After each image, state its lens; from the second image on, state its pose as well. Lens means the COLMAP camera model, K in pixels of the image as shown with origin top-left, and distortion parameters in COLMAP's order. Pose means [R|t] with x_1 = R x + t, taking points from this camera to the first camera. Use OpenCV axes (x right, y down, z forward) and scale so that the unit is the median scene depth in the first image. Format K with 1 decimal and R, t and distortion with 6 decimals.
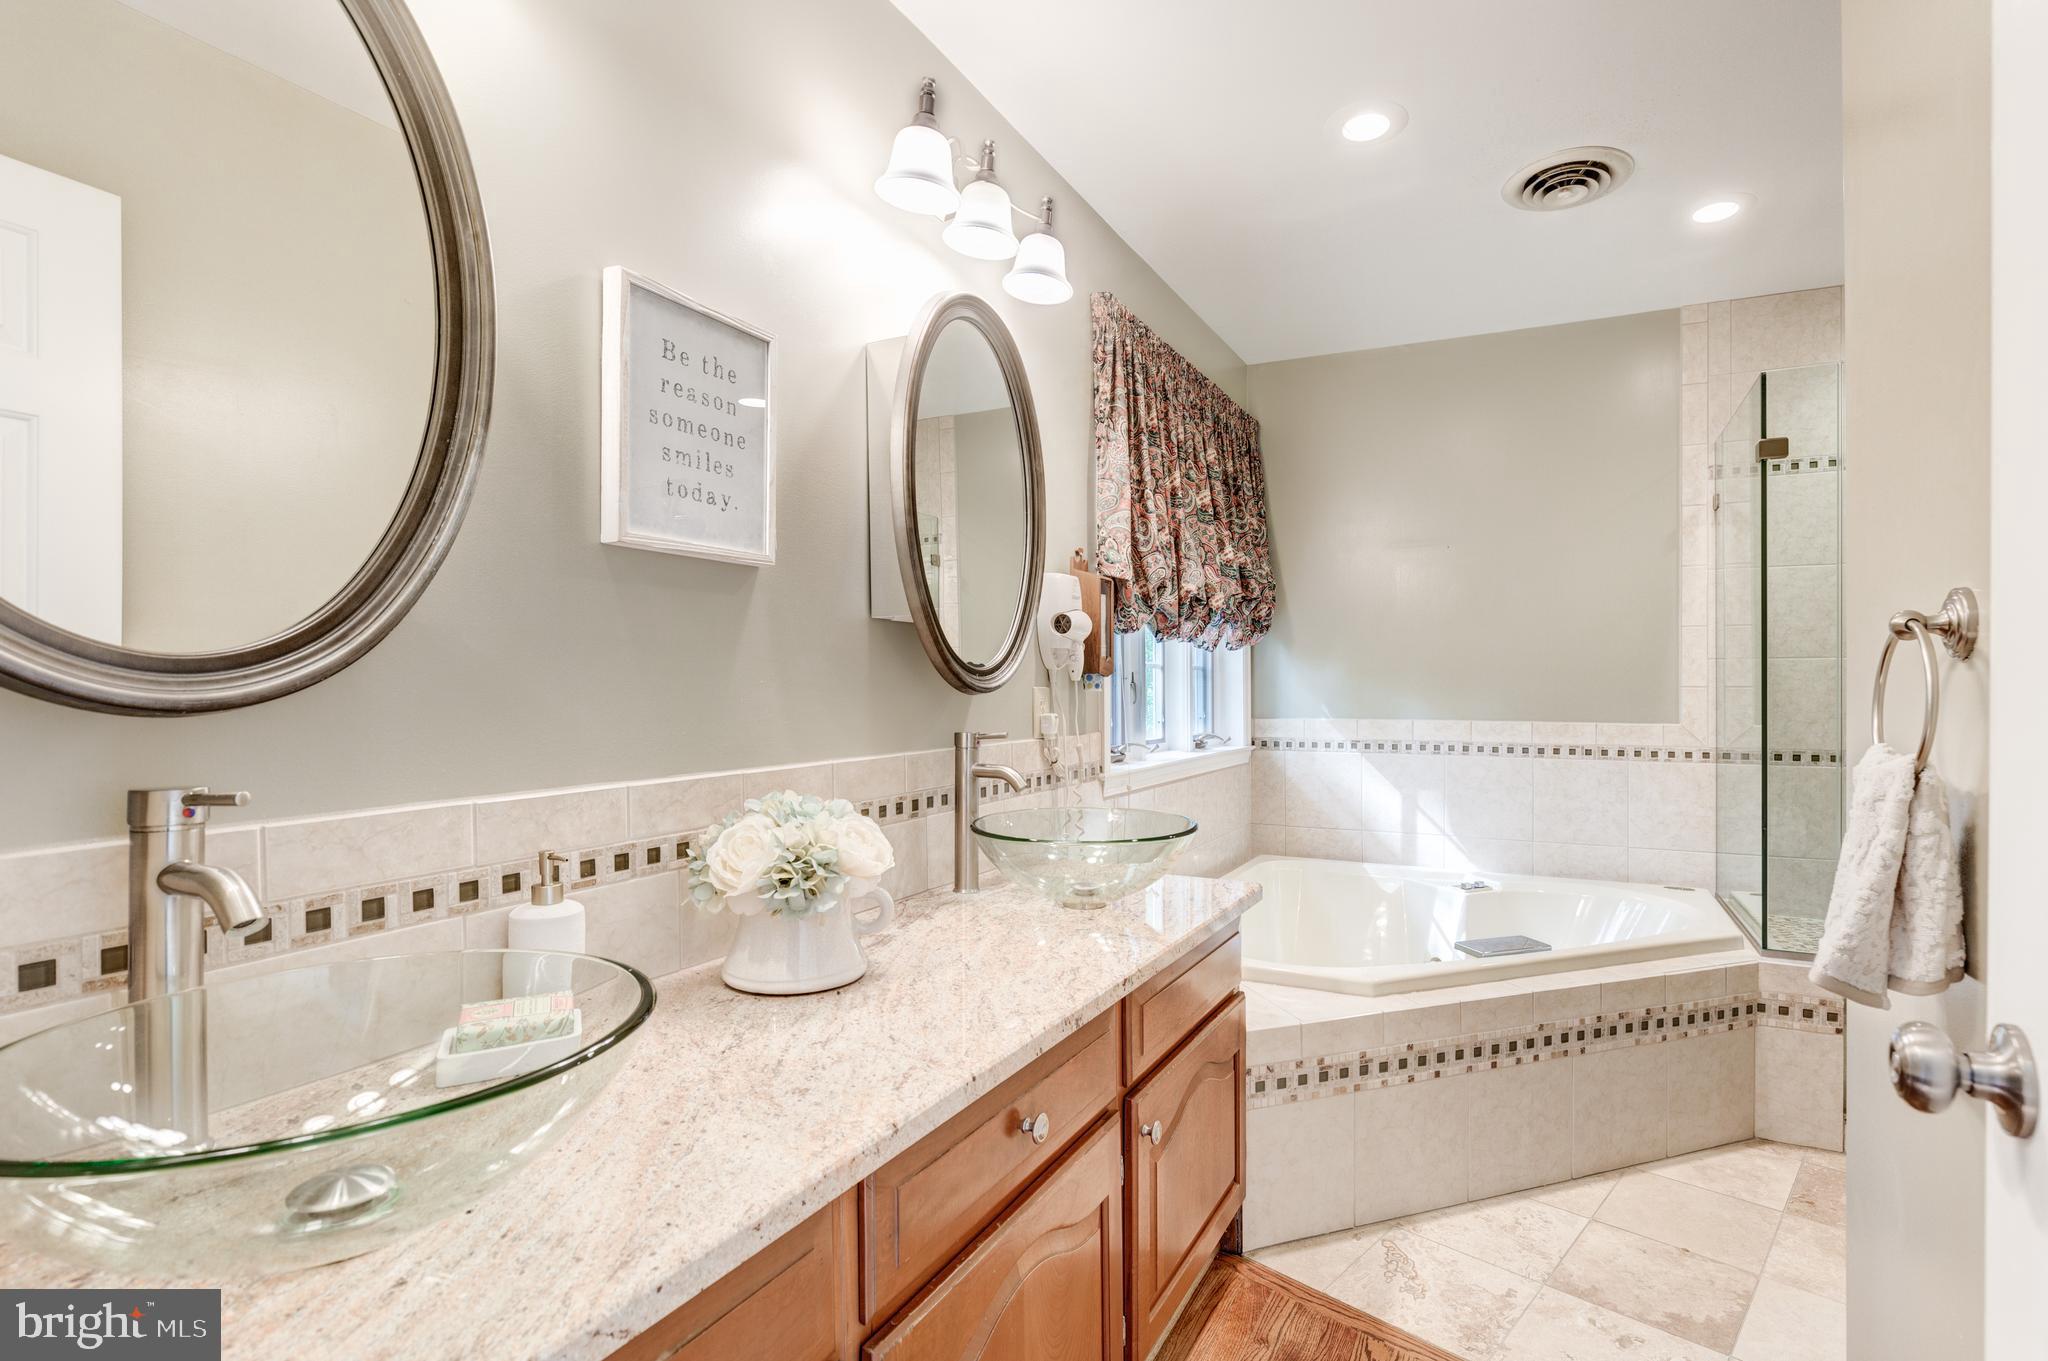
lens RADIAL K [[1005.7, 0, 1063.6], [0, 1005.7, 683.7], [0, 0, 1]] dist [-0.006534, -0.000584]
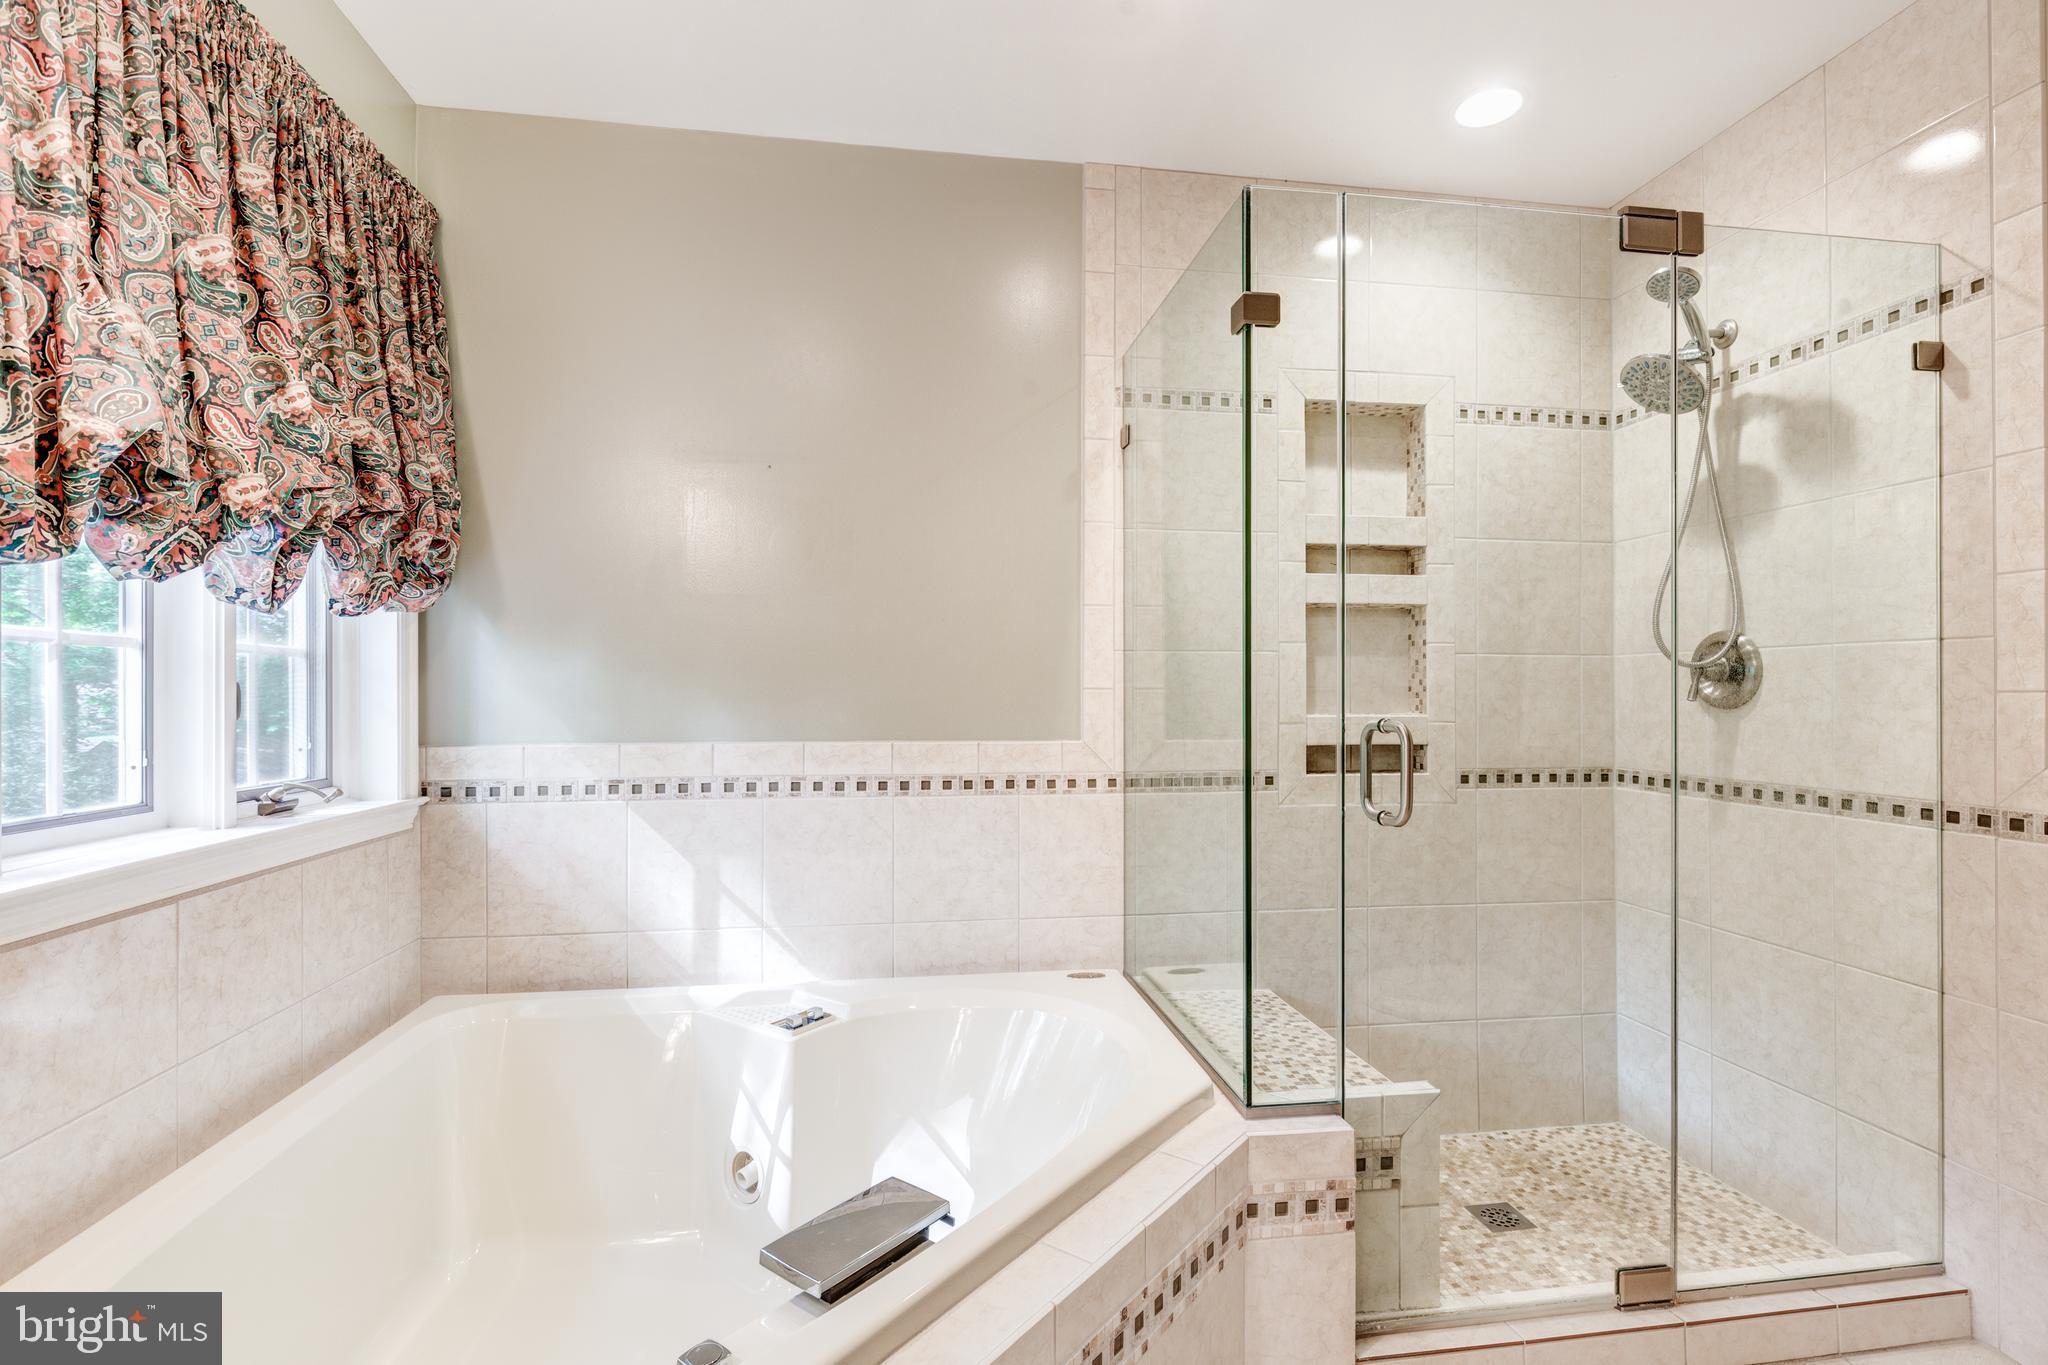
lens RADIAL K [[1005.7, 0, 1063.6], [0, 1005.7, 685.7], [0, 0, 1]] dist [-0.006534, -0.000584]
pose [[0.807806, 0.002236, 0.589444, 0.175096], [-0.001083, 0.999997, -0.002309, 0.002496], [-0.589447, 0.001227, 0.807806, 0.416952]]
